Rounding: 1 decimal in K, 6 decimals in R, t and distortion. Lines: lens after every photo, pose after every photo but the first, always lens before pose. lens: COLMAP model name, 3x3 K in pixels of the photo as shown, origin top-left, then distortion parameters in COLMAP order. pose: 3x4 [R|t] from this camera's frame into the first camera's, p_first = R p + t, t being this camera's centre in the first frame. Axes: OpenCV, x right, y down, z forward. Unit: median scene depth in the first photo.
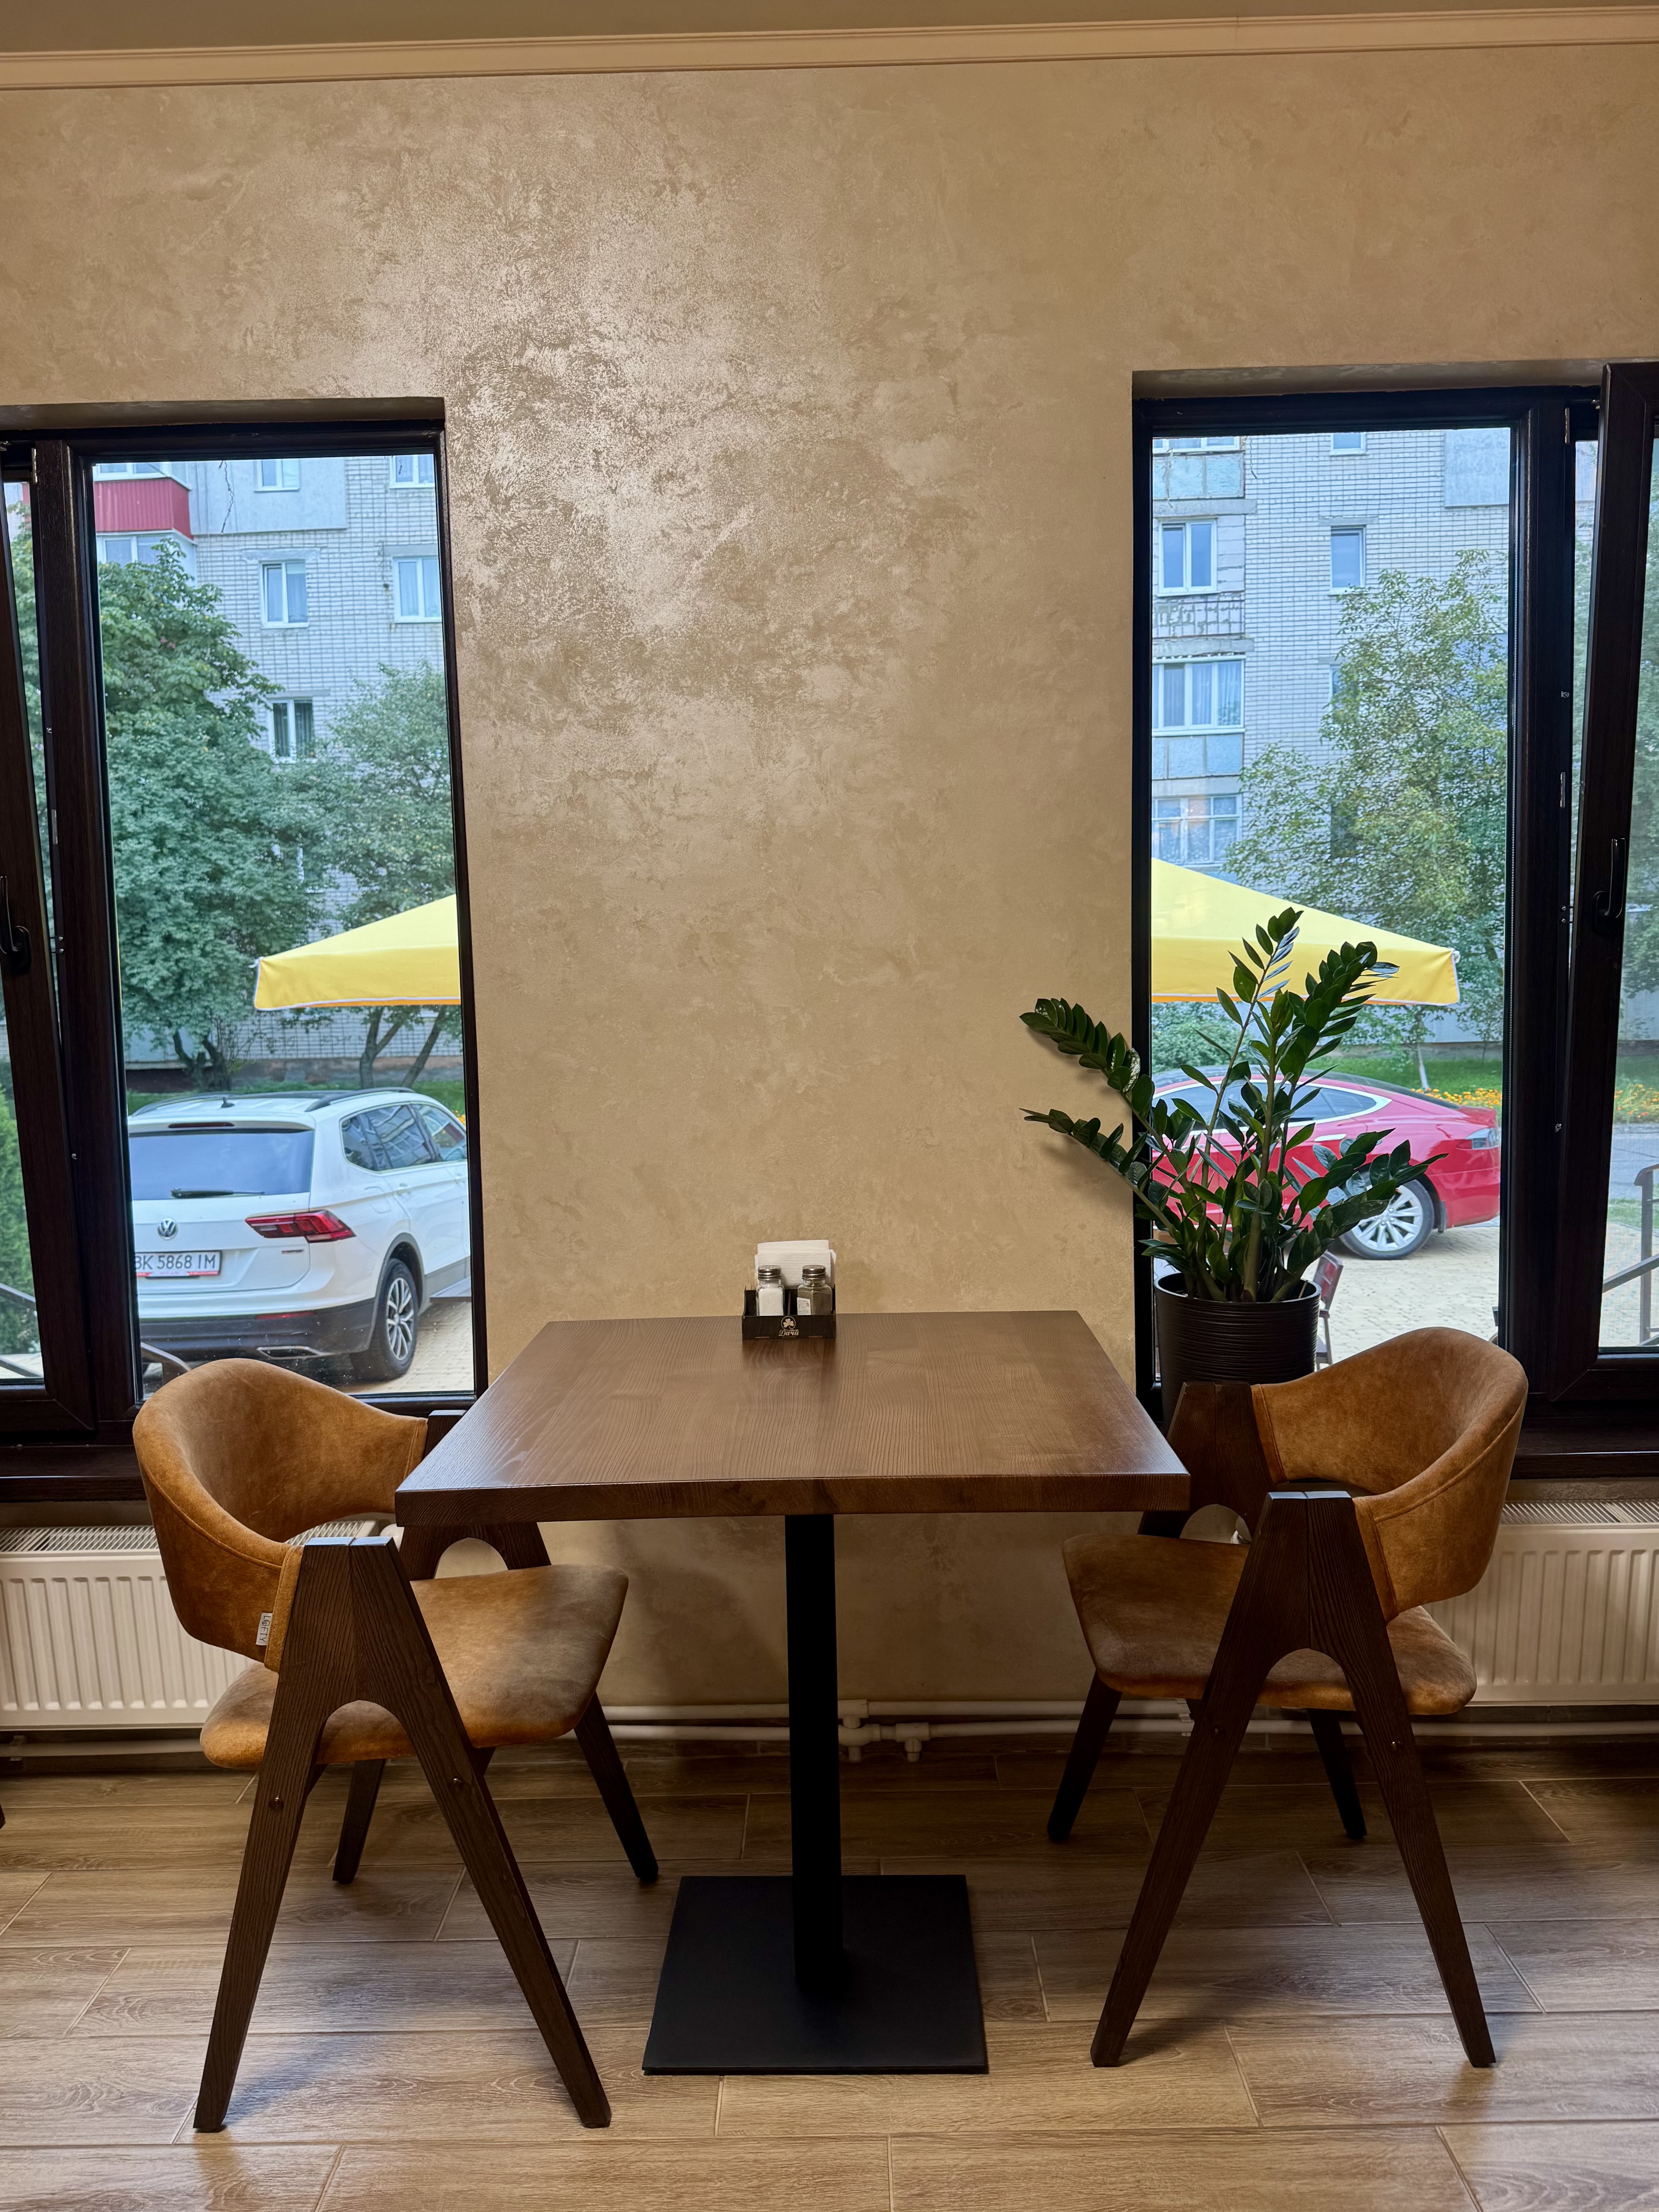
lens RADIAL K [[1635.1, 0, 831.4], [0, 1635.1, 1097.9], [0, 0, 1]] dist [0.004708, -0.000698]
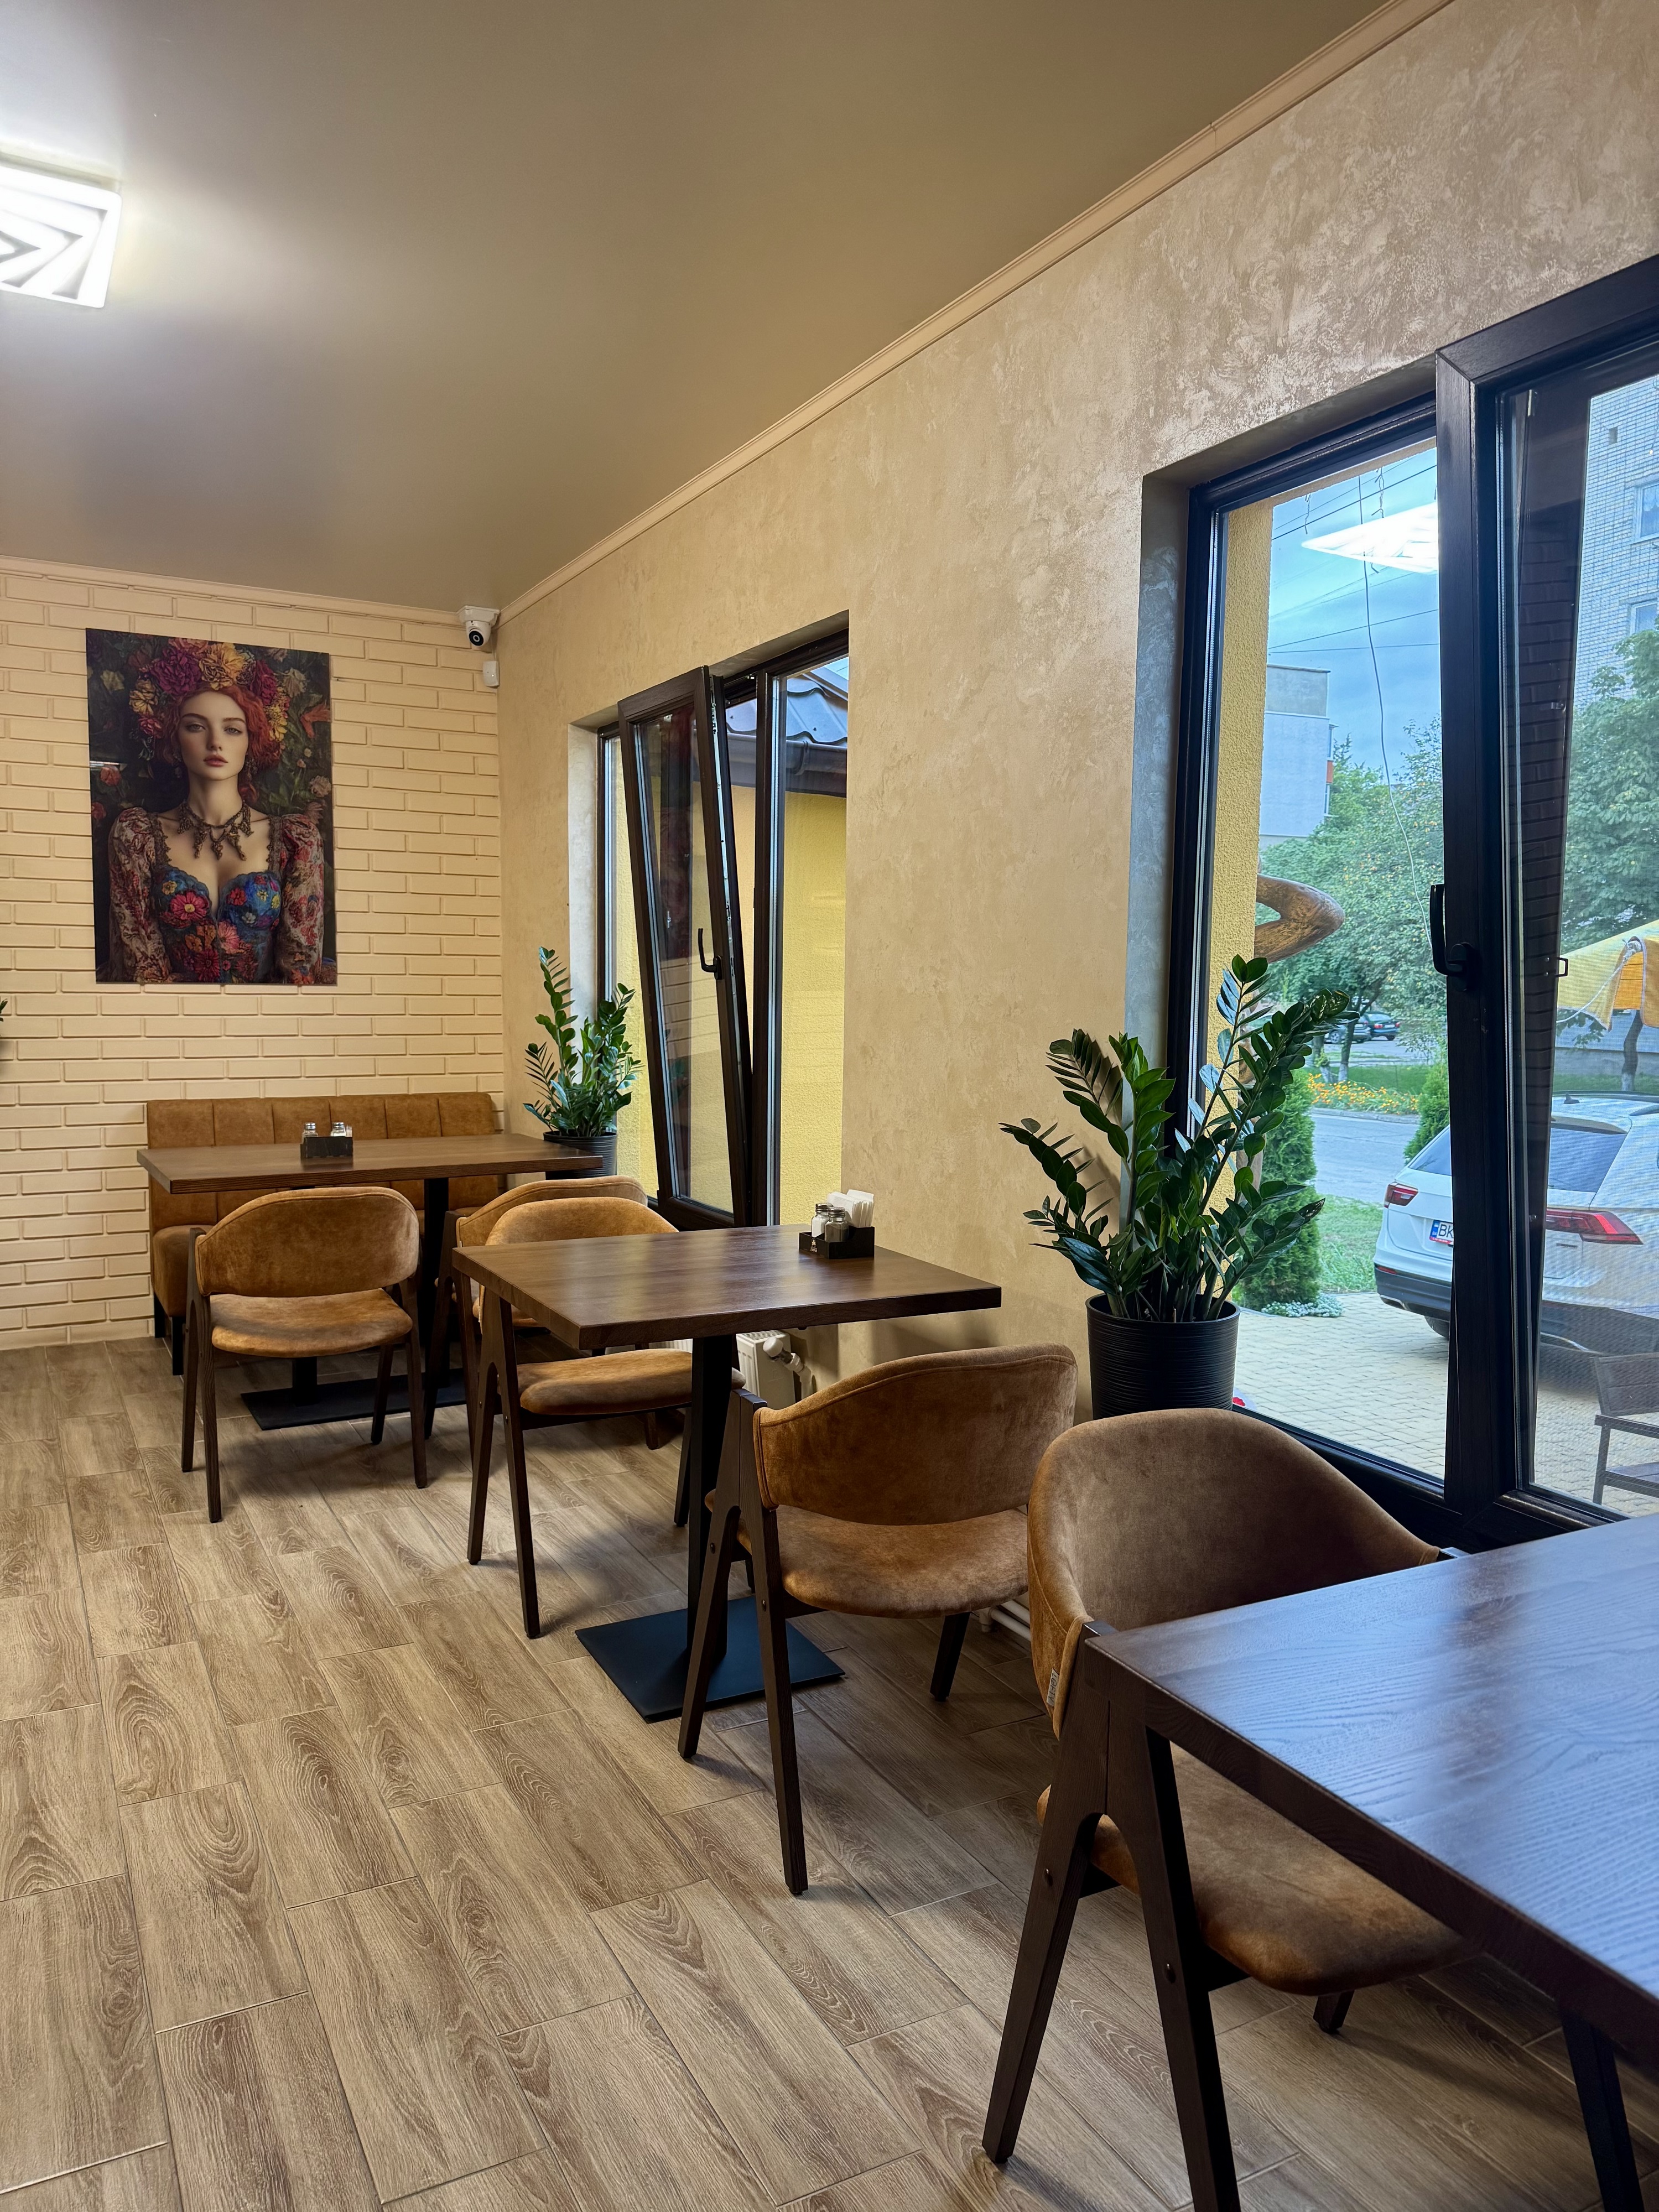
lens RADIAL K [[1563.3, 0, 829.5], [0, 1563.3, 1106.0], [0, 0, 1]] dist [0.198817, -0.397091]
pose [[0.470932, 0.099215, -0.876573, 1.197222], [-0.087905, 0.993988, 0.065279, -0.071604], [0.877779, 0.046313, 0.476822, 0.351457]]
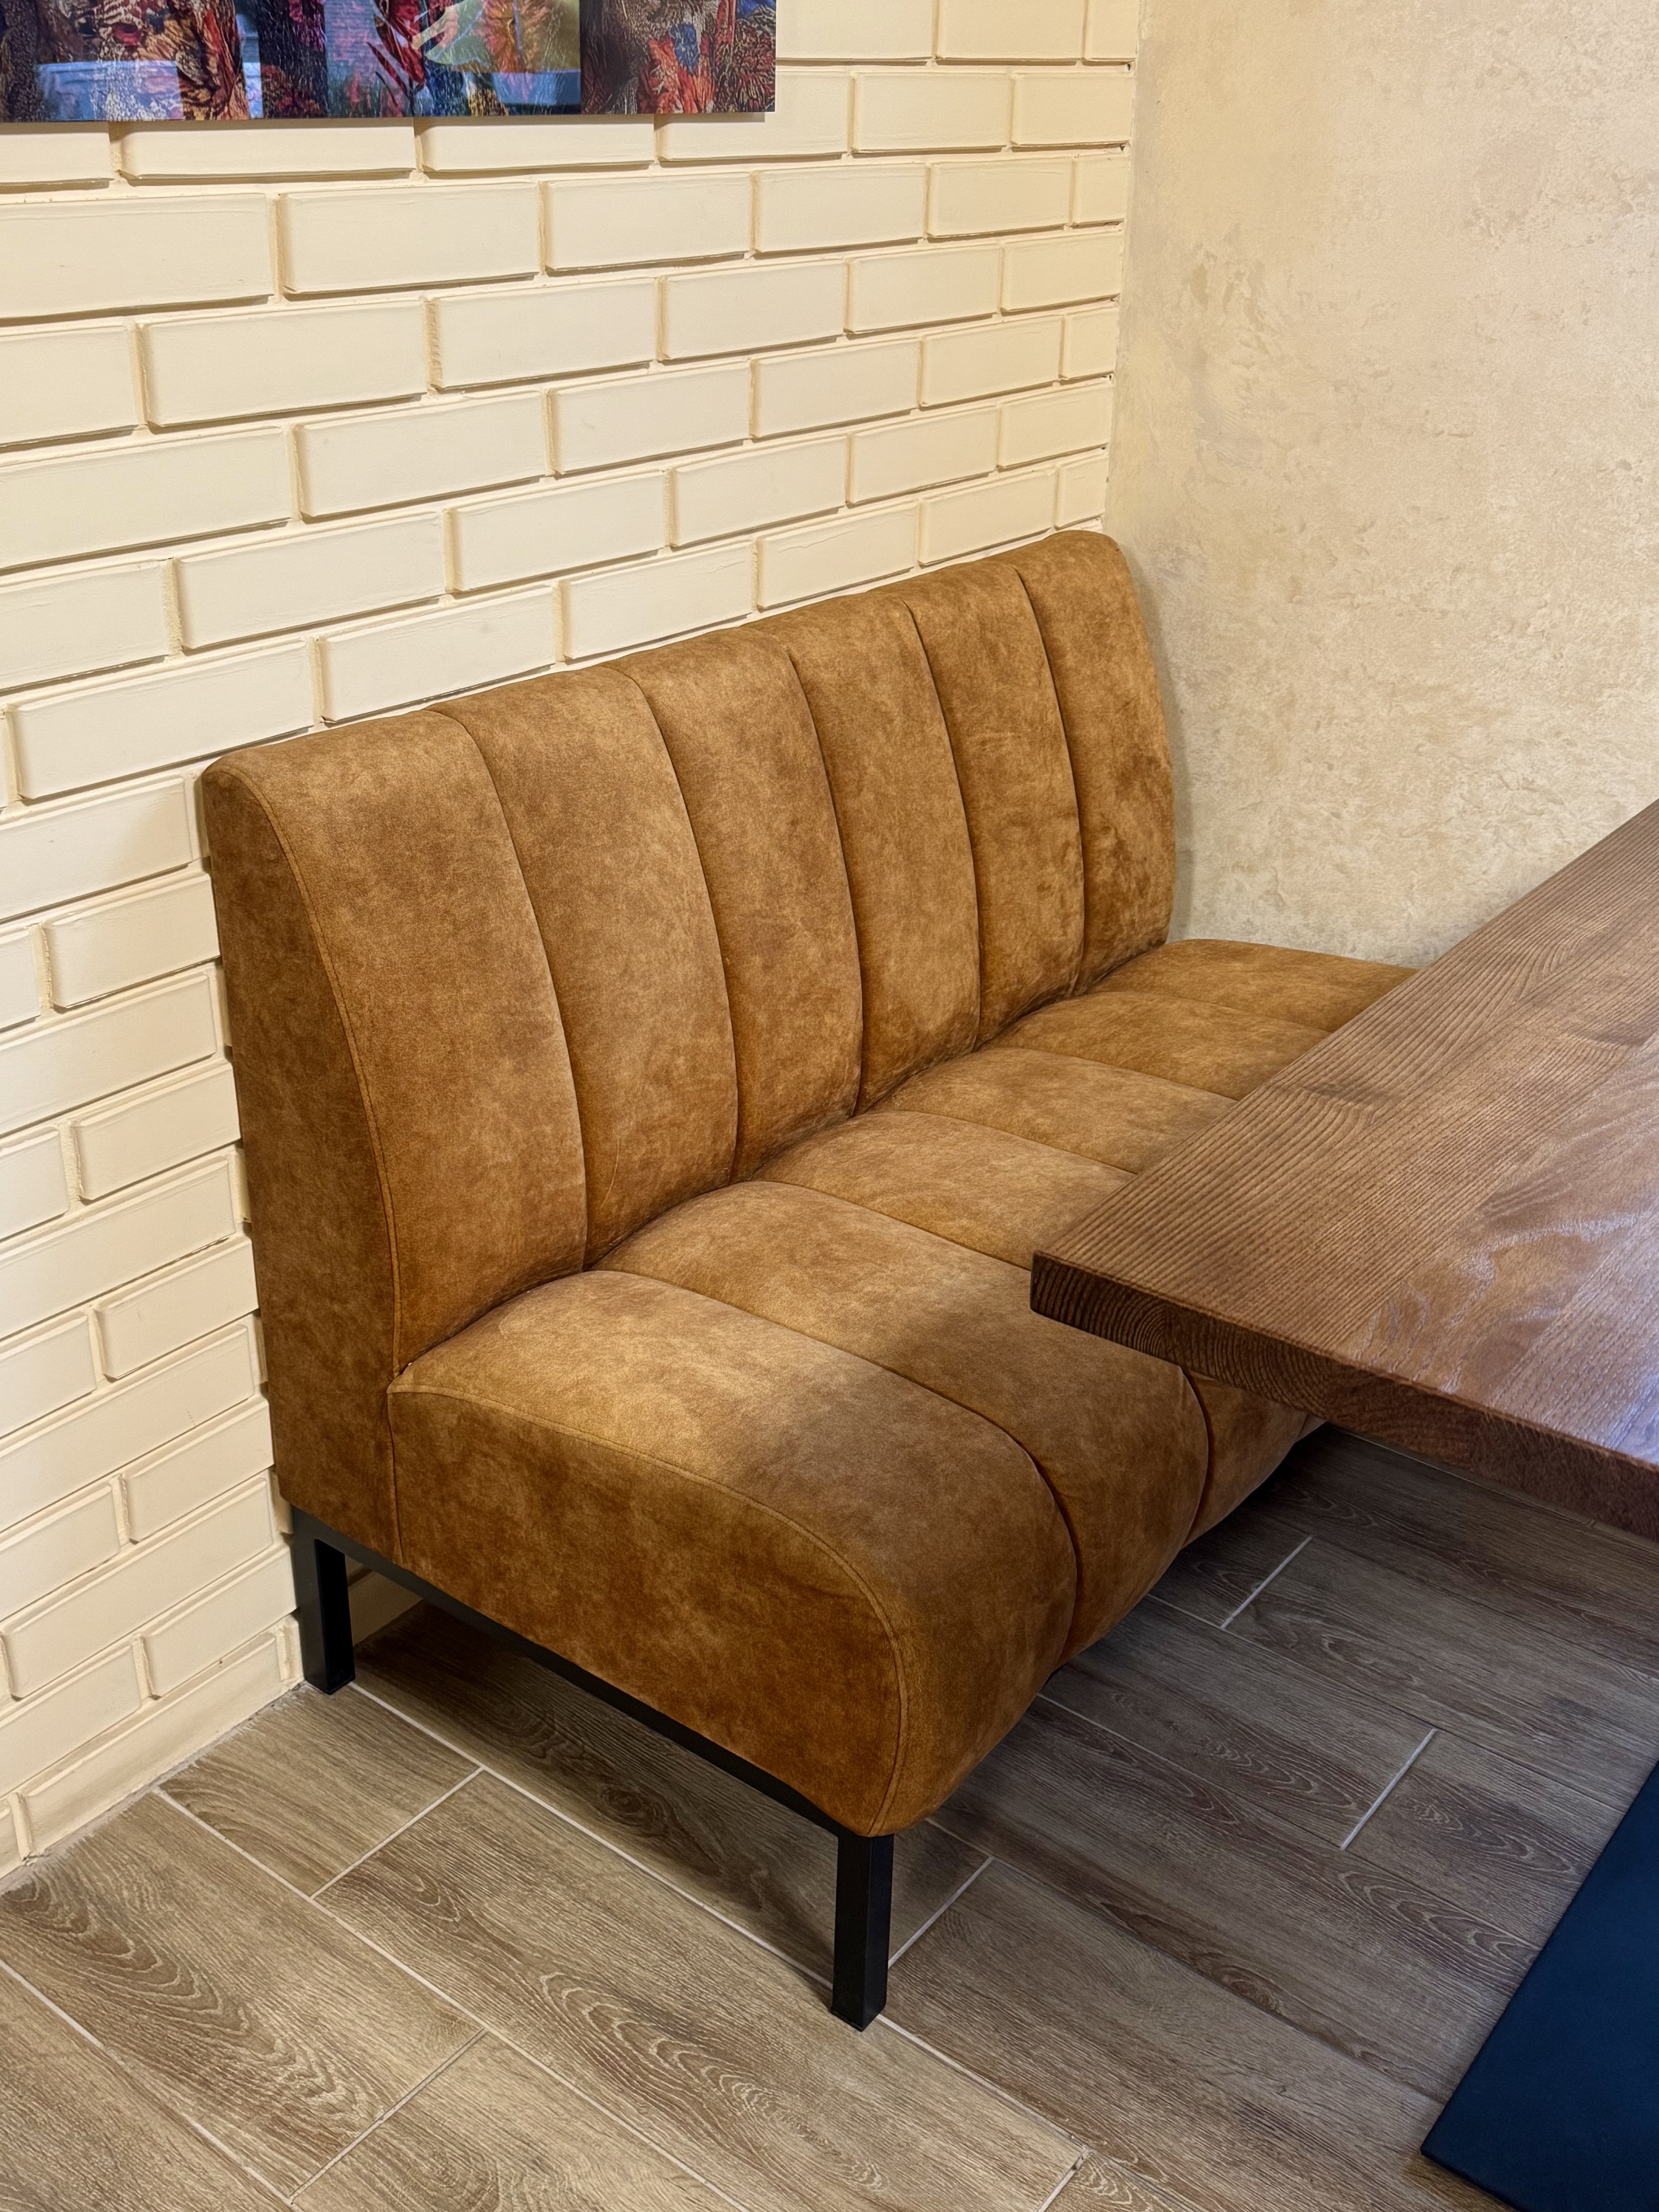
lens RADIAL K [[2200.7, 0, 821.0], [0, 2200.7, 1110.9], [0, 0, 1]] dist [0.220520, -0.532255]
pose [[0.794670, 0.289947, -0.533320, -0.901107], [-0.079766, 0.920814, 0.381758, -0.008276], [0.601778, -0.260831, 0.754871, 0.159785]]
